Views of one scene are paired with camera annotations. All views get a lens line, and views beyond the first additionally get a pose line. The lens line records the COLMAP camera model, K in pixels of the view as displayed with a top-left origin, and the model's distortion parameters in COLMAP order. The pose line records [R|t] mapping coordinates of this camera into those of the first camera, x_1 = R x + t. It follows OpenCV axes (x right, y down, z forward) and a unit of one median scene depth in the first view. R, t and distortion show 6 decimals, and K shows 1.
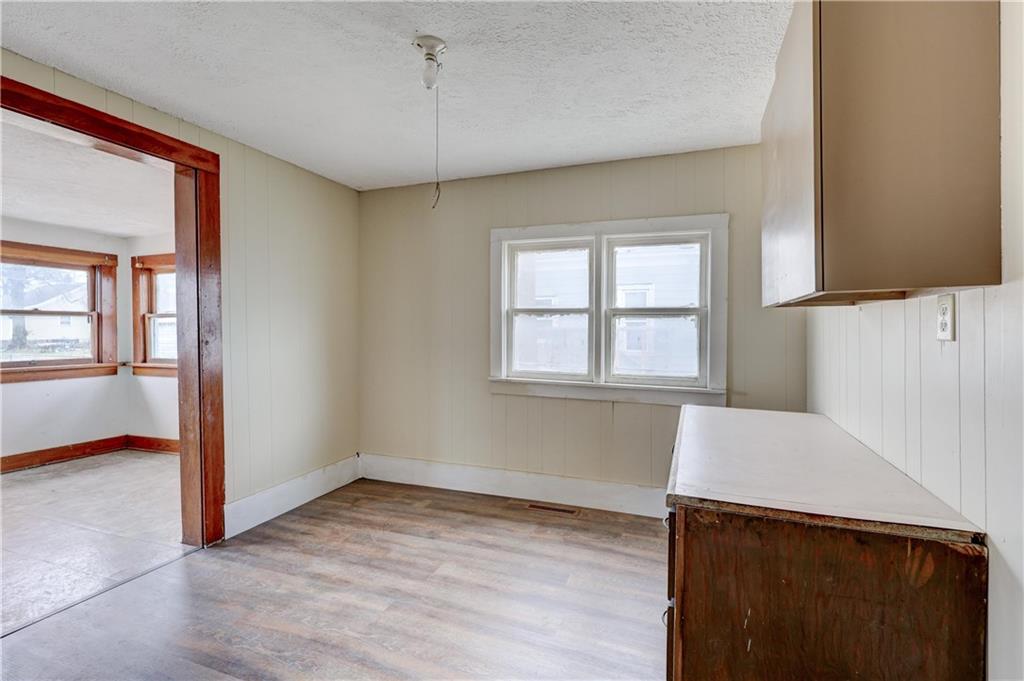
lens RADIAL K [[460.2, 0, 532.5], [0, 460.2, 332.8], [0, 0, 1]] dist [-0.000829, 0.001066]
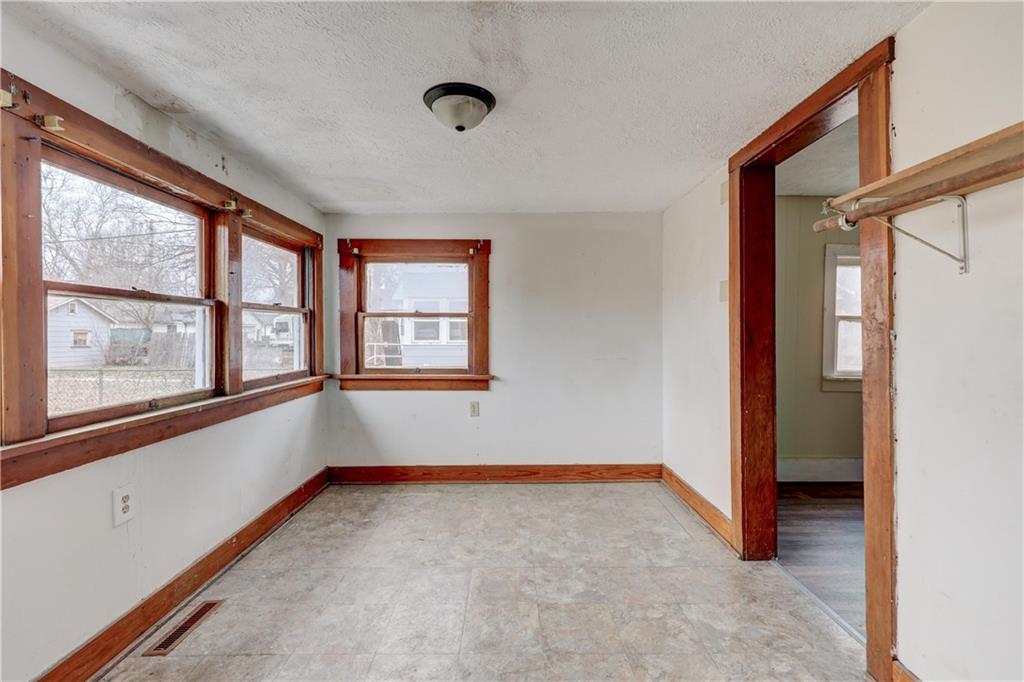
lens RADIAL K [[460.2, 0, 528.0], [0, 460.2, 334.9], [0, 0, 1]] dist [-0.000829, 0.001066]
pose [[0.934779, 0.002209, 0.355222, -0.855361], [-0.000870, 0.999992, -0.003929, 0.000793], [-0.355228, 0.003364, 0.934774, 0.156817]]
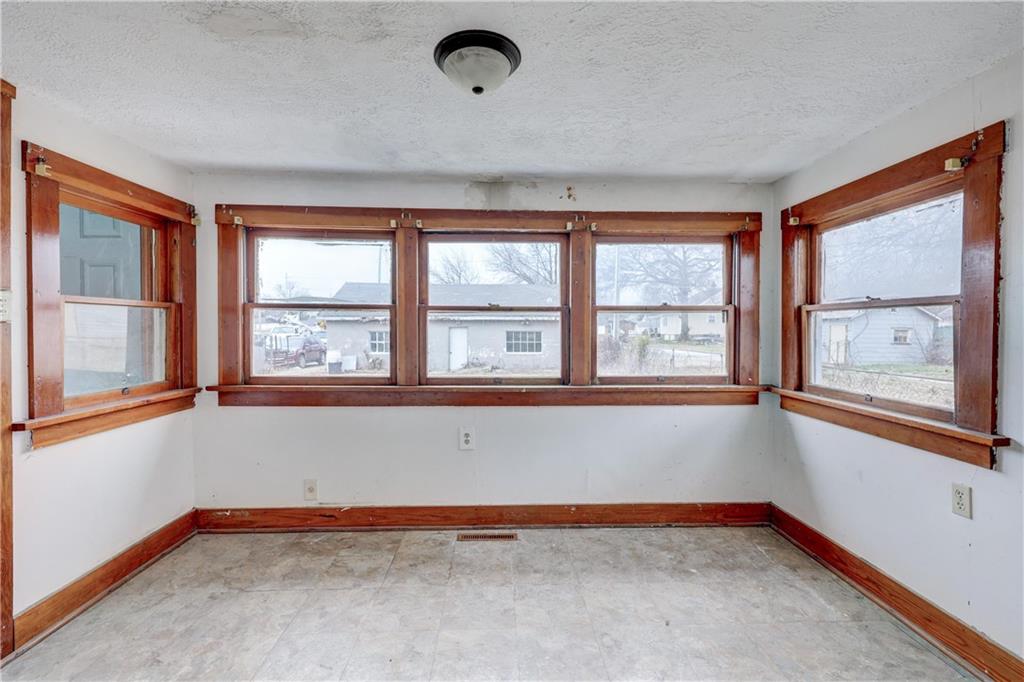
lens RADIAL K [[460.2, 0, 510.7], [0, 460.2, 331.3], [0, 0, 1]] dist [-0.000829, 0.001066]
pose [[0.352197, 0.010401, -0.935868, -0.438172], [-0.011011, 0.999915, 0.006969, -0.008898], [0.935861, 0.007850, 0.352281, 0.465140]]
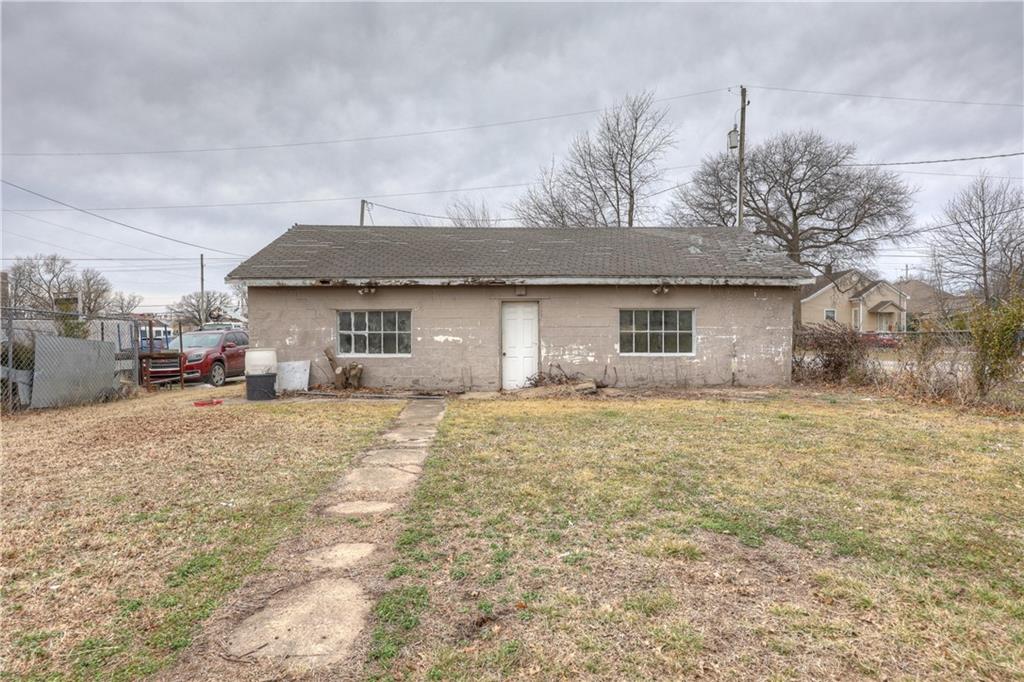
lens RADIAL K [[551.8, 0, 505.2], [0, 551.8, 340.0], [0, 0, 1]] dist [-0.004708, -0.000039]
pose [[0.326806, 0.007765, -0.945060, -2.318491], [-0.006613, 0.999961, 0.005930, 0.149779], [0.945068, 0.004312, 0.326844, 0.649651]]
